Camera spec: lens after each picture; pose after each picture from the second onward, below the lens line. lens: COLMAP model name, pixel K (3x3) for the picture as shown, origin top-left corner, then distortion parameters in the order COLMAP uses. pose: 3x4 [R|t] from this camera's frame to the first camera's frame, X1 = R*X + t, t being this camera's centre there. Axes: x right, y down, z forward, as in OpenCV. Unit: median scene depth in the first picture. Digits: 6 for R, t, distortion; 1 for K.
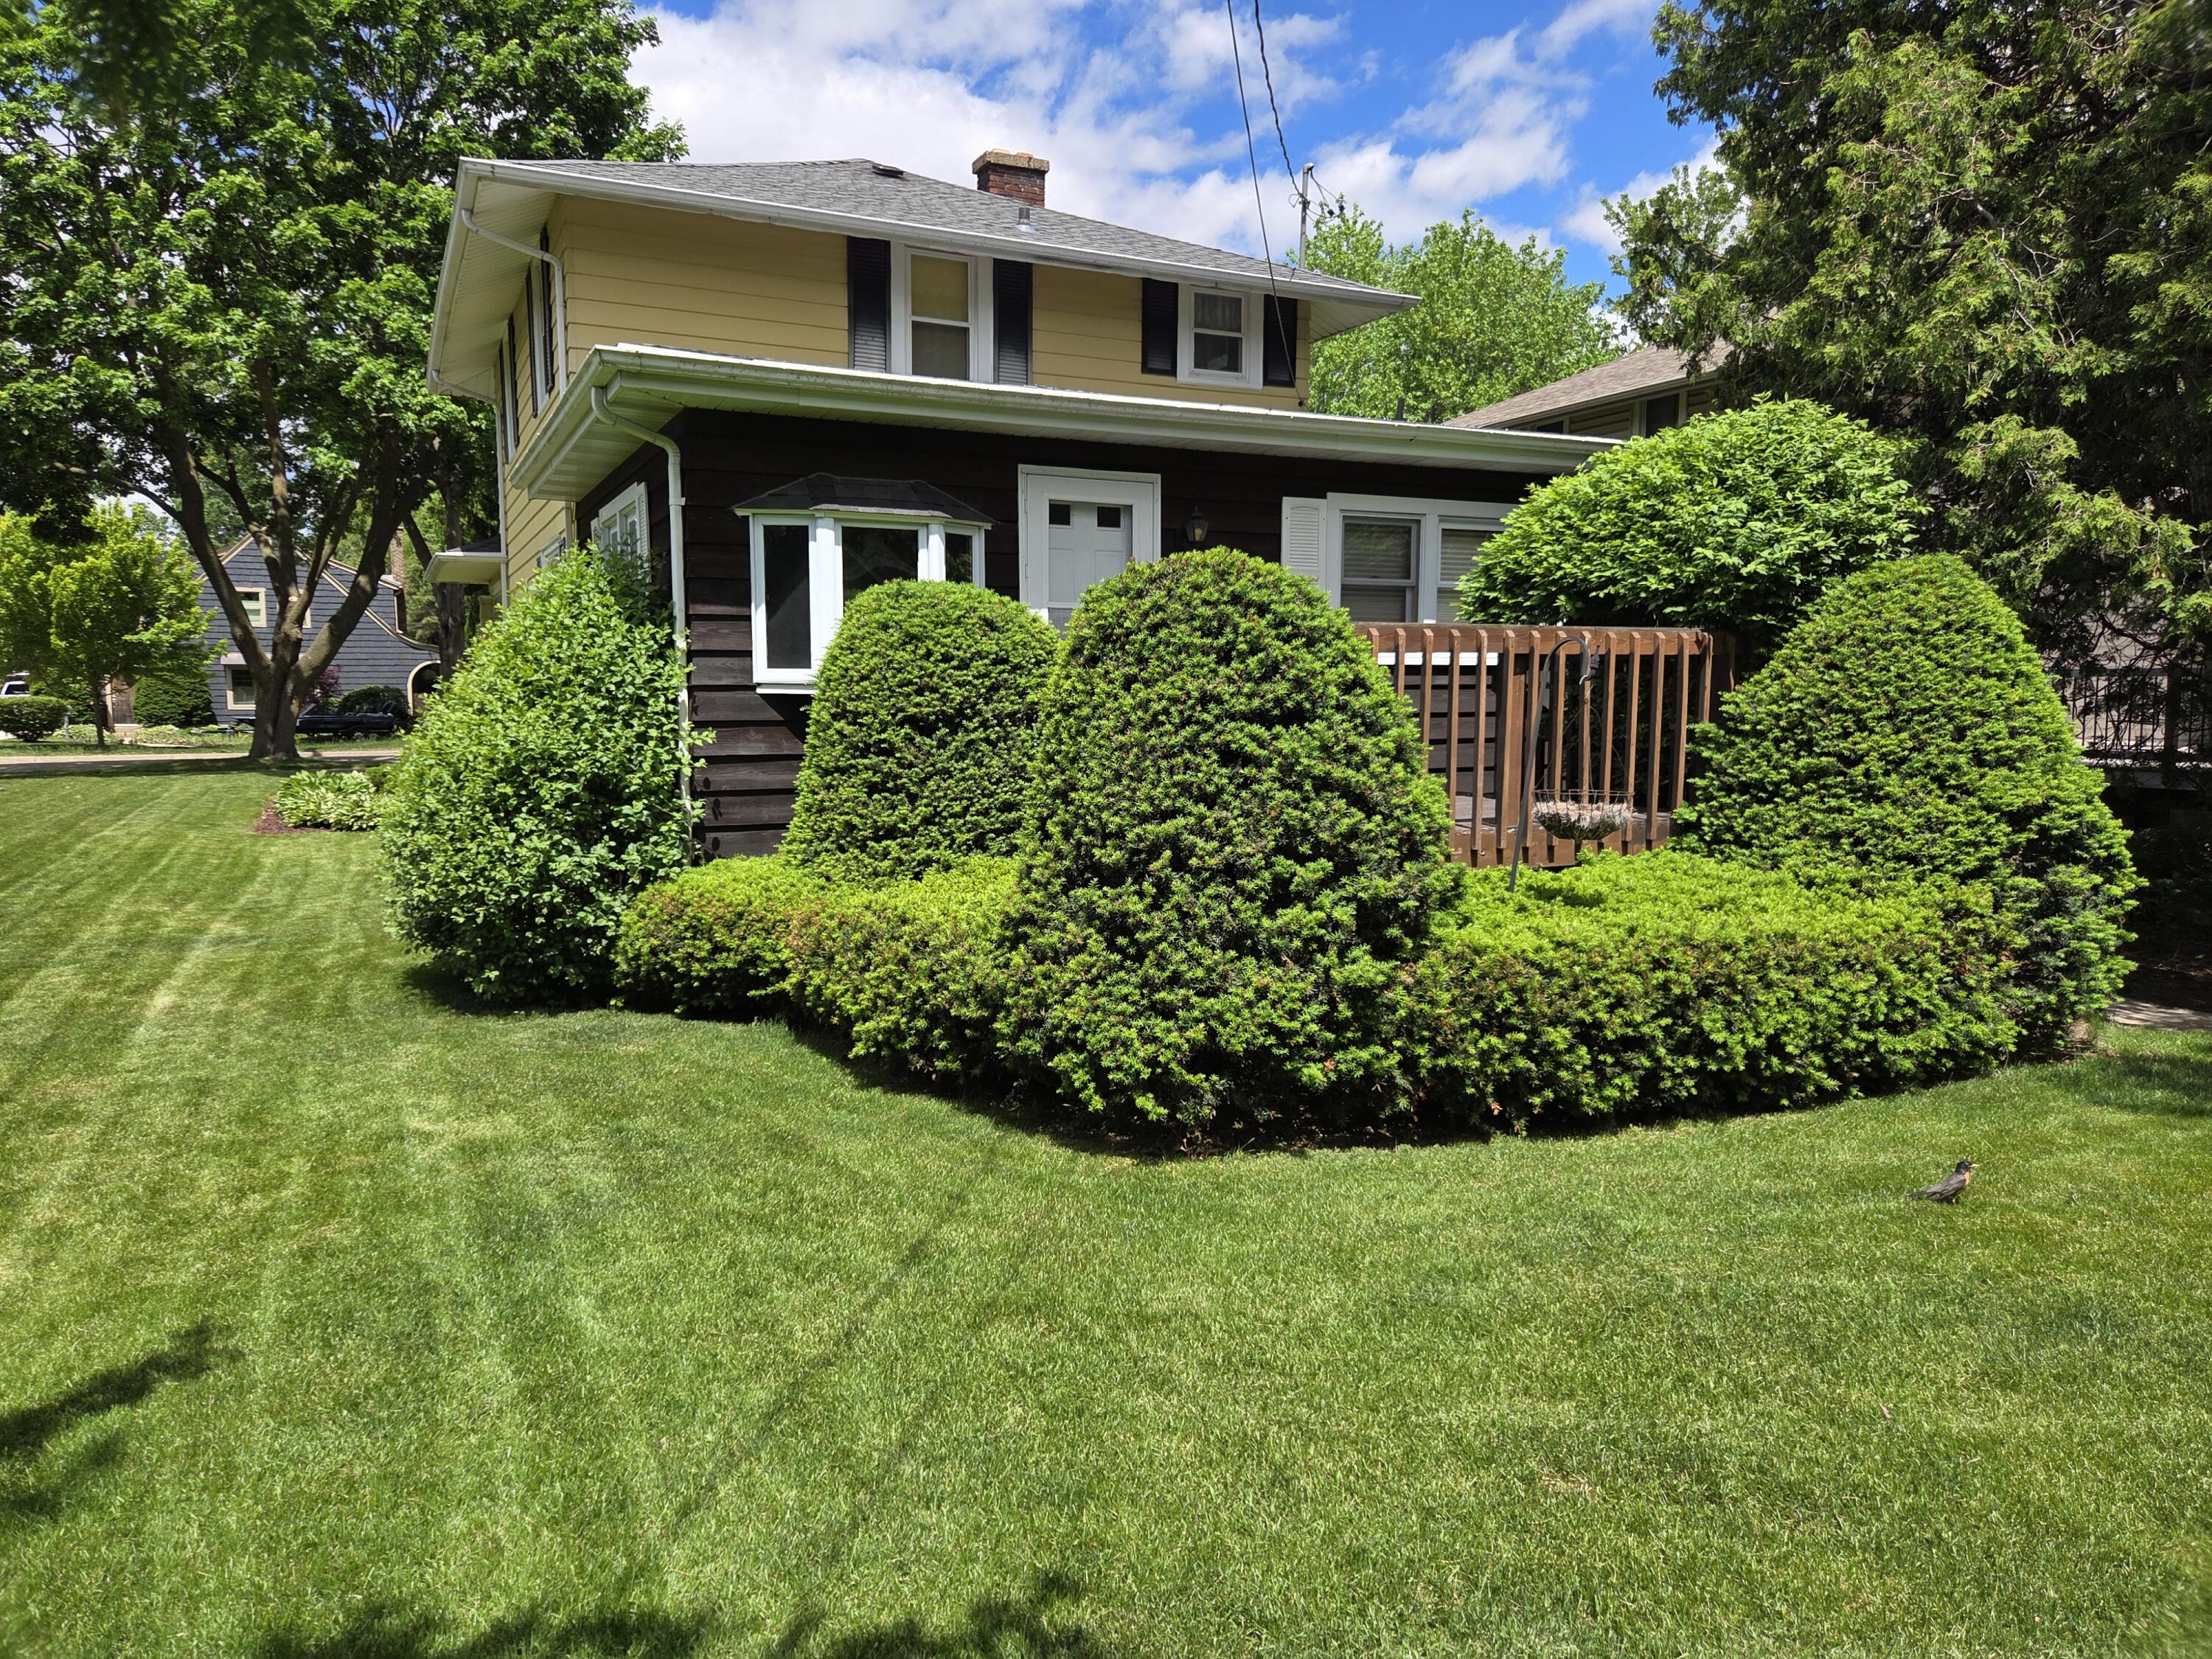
lens RADIAL K [[1483.4, 0, 1105.5], [0, 1483.4, 832.6], [0, 0, 1]] dist [0.060750, -0.038199]
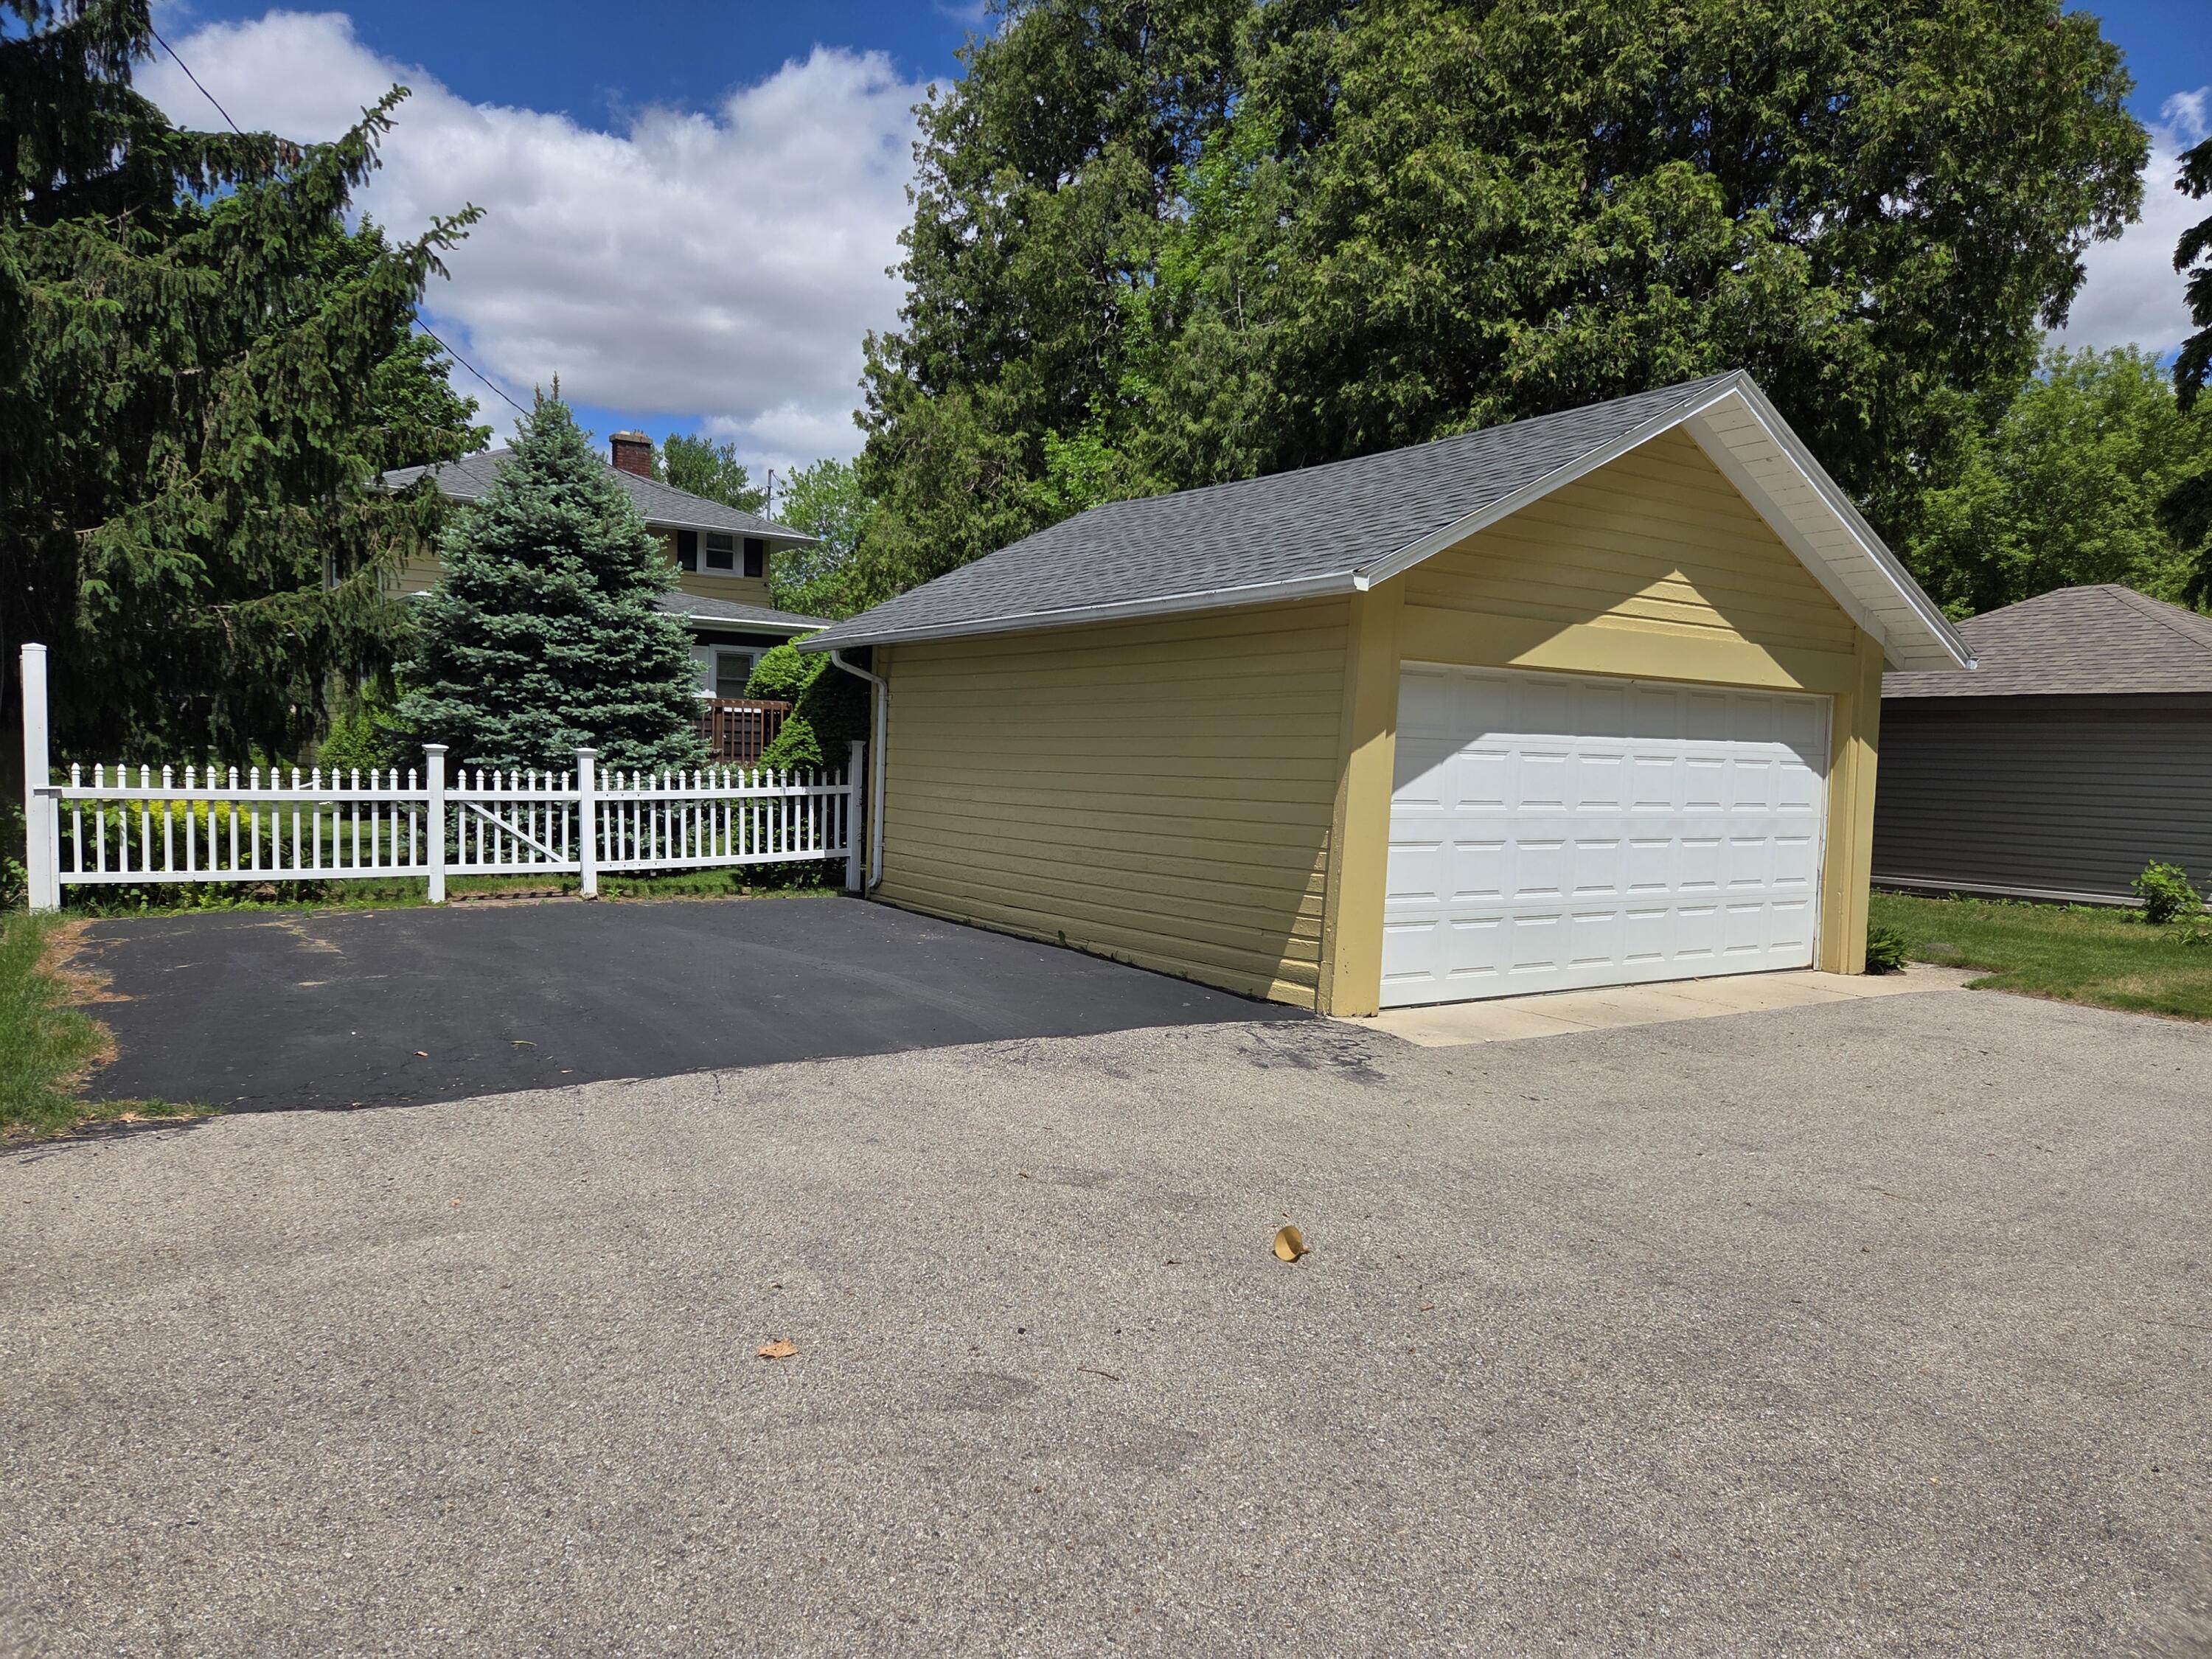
lens RADIAL K [[1483.4, 0, 1106.1], [0, 1483.4, 834.5], [0, 0, 1]] dist [0.060750, -0.038199]
pose [[0.987453, 0.018361, 0.156843, 0.414447], [-0.011718, 0.998999, -0.043174, 0.193557], [-0.157478, 0.040795, 0.986679, -1.565200]]
